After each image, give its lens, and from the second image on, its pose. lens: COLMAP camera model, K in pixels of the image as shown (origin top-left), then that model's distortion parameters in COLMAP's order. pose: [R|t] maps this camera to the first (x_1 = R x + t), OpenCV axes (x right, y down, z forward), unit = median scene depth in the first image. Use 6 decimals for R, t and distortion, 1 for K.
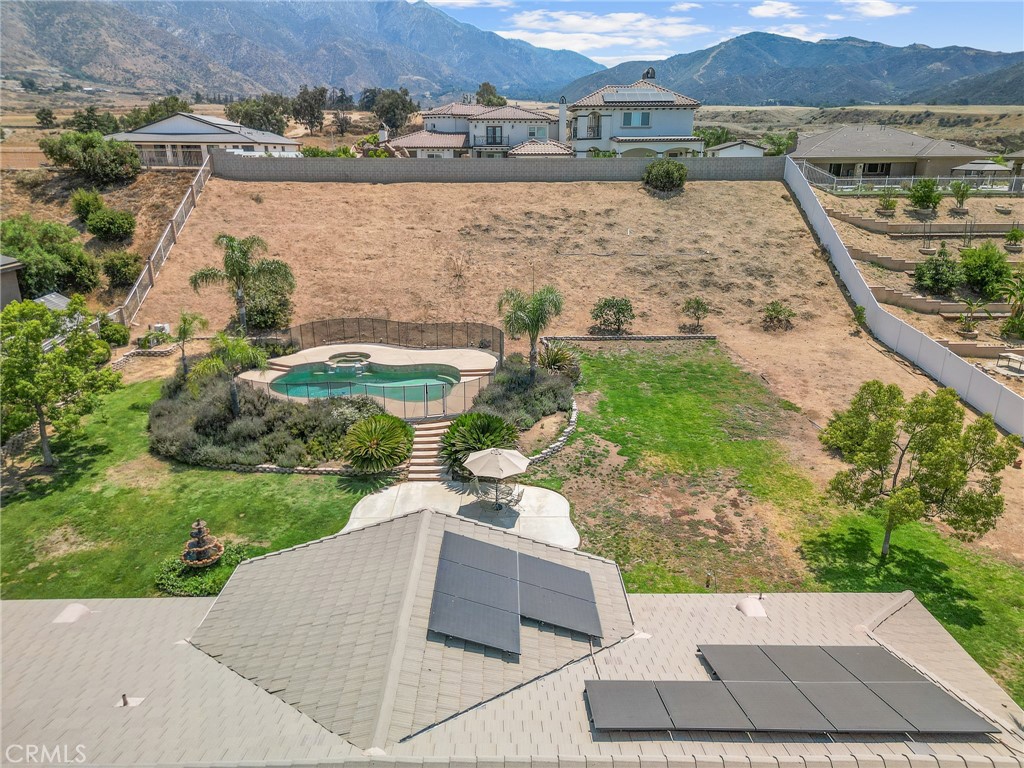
lens RADIAL K [[732.3, 0, 509.0], [0, 732.3, 386.8], [0, 0, 1]] dist [0.034996, -0.011436]
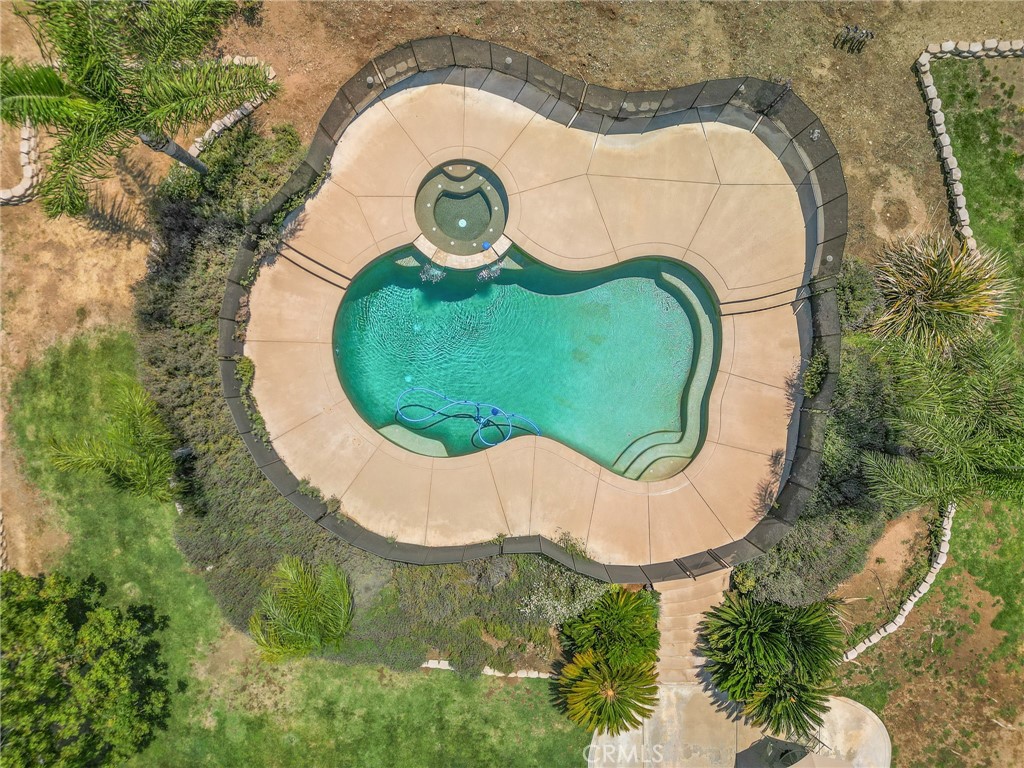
lens RADIAL K [[713.4, 0, 506.6], [0, 713.4, 386.7], [0, 0, 1]] dist [0.075826, -0.070460]
pose [[0.999856, -0.016828, -0.001985, -0.142069], [0.006679, 0.283763, 0.958871, -0.309346], [-0.015572, -0.958747, 0.283835, 0.574572]]
